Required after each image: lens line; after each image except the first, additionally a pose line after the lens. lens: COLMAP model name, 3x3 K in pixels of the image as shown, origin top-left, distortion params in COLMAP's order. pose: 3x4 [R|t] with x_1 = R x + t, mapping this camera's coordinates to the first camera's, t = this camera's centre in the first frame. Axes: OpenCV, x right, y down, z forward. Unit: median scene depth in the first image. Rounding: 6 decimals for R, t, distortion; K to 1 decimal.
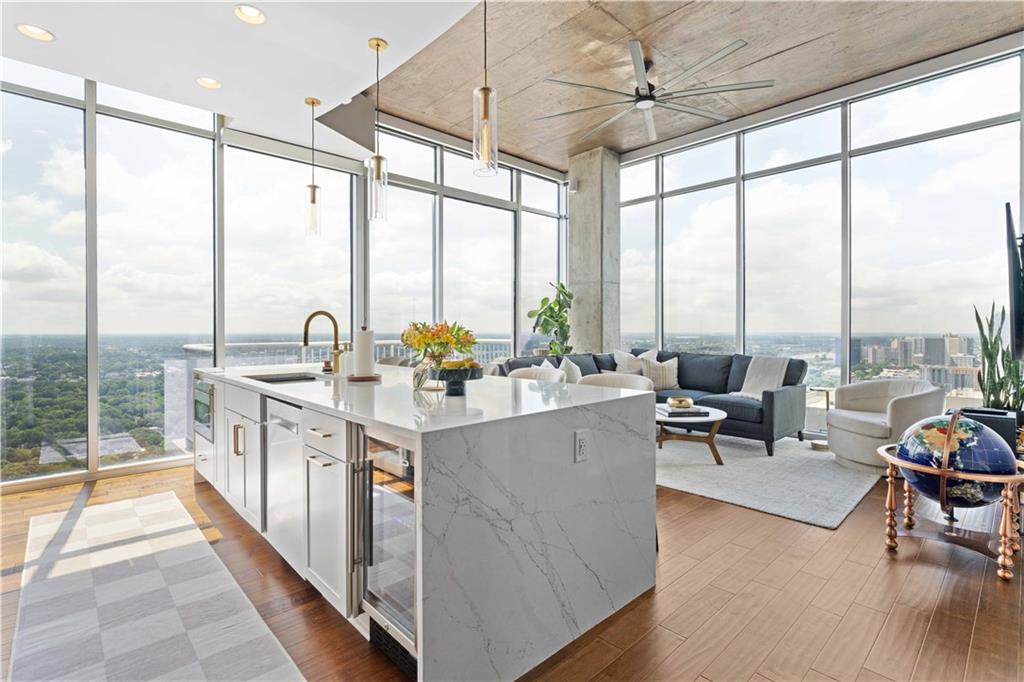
lens RADIAL K [[487.1, 0, 514.7], [0, 487.1, 334.4], [0, 0, 1]] dist [-0.003488, -0.001328]
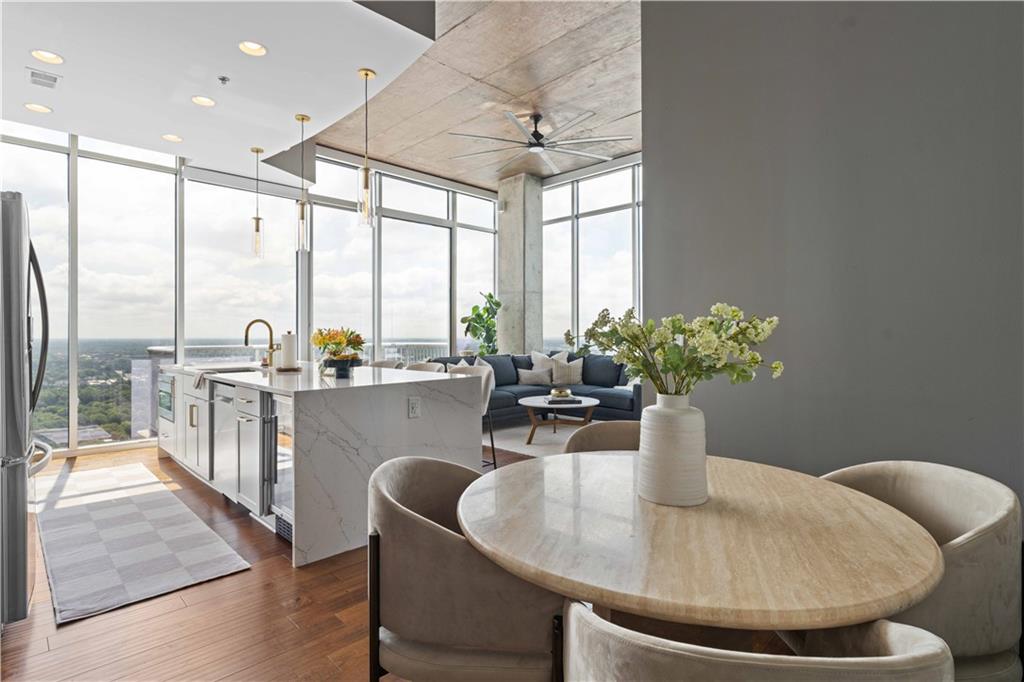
lens RADIAL K [[517.4, 0, 519.1], [0, 517.4, 334.5], [0, 0, 1]] dist [-0.007706, 0.000188]
pose [[0.999386, 0.000366, 0.035024, 0.190125], [-0.000042, 0.999957, -0.009242, 0.004090], [-0.035026, 0.009235, 0.999344, -0.308733]]
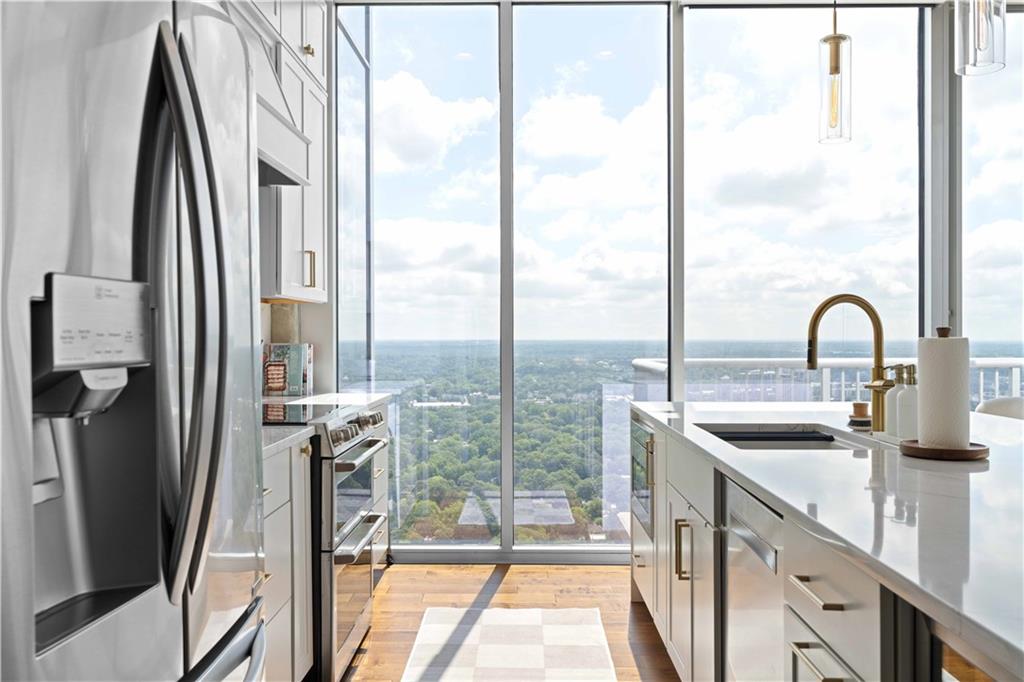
lens RADIAL K [[865.5, 0, 513.6], [0, 865.5, 334.3], [0, 0, 1]] dist [-0.001722, 0.009066]
pose [[0.717499, -0.000439, -0.696560, -0.040525], [-0.006132, 0.999957, -0.006946, -0.001878], [0.696533, 0.009255, 0.717465, 0.149314]]
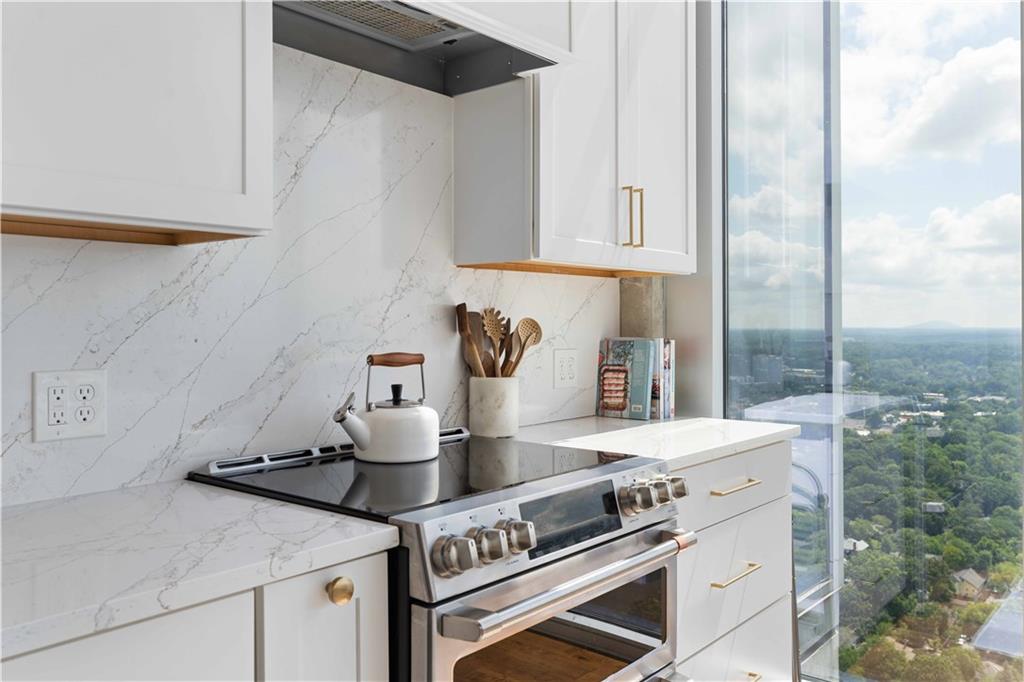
lens RADIAL K [[841.5, 0, 514.2], [0, 841.5, 333.5], [0, 0, 1]] dist [0.017172, -0.010493]
pose [[0.133002, 0.012764, -0.991034, -0.319438], [-0.007097, 0.999904, 0.011926, -0.007035], [0.991090, 0.005447, 0.133079, 0.526413]]
